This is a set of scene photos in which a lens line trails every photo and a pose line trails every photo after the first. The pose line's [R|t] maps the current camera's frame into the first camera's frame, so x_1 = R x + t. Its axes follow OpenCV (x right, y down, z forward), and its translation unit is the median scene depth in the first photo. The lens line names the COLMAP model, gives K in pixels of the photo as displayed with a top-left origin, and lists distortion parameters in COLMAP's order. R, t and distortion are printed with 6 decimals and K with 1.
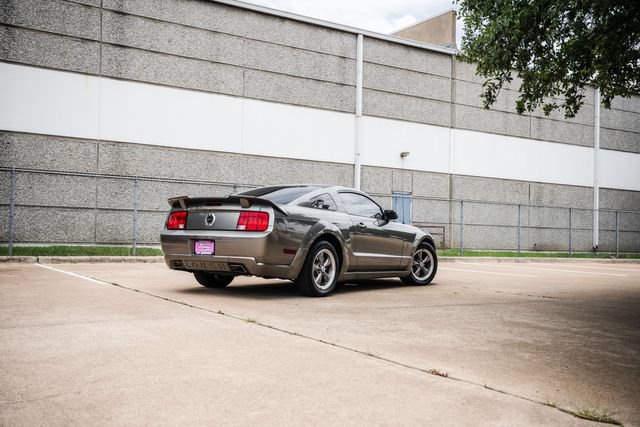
lens RADIAL K [[685.1, 0, 317.4], [0, 685.1, 213.7], [0, 0, 1]] dist [0.025341, 0.017260]
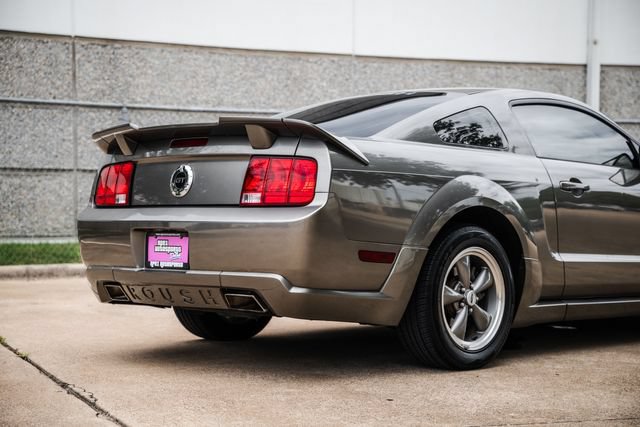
lens RADIAL K [[1191.2, 0, 320.6], [0, 1191.2, 217.6], [0, 0, 1]] dist [0.404572, 0.430183]
pose [[0.984933, -0.024187, -0.171238, 0.038290], [0.030256, 0.999000, 0.032922, 0.008336], [0.170271, -0.037607, 0.984679, 0.276082]]
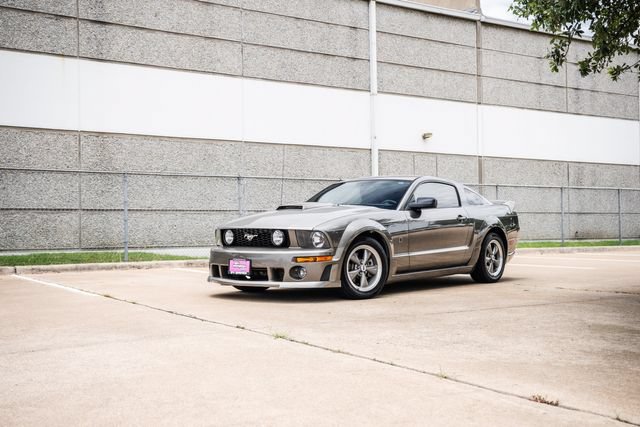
lens RADIAL K [[757.0, 0, 325.3], [0, 757.0, 215.6], [0, 0, 1]] dist [0.035263, 0.007267]
pose [[0.999319, -0.036874, 0.001330, -0.024741], [0.036859, 0.999271, 0.009921, 0.004648], [-0.001695, -0.009865, 0.999950, 0.068151]]
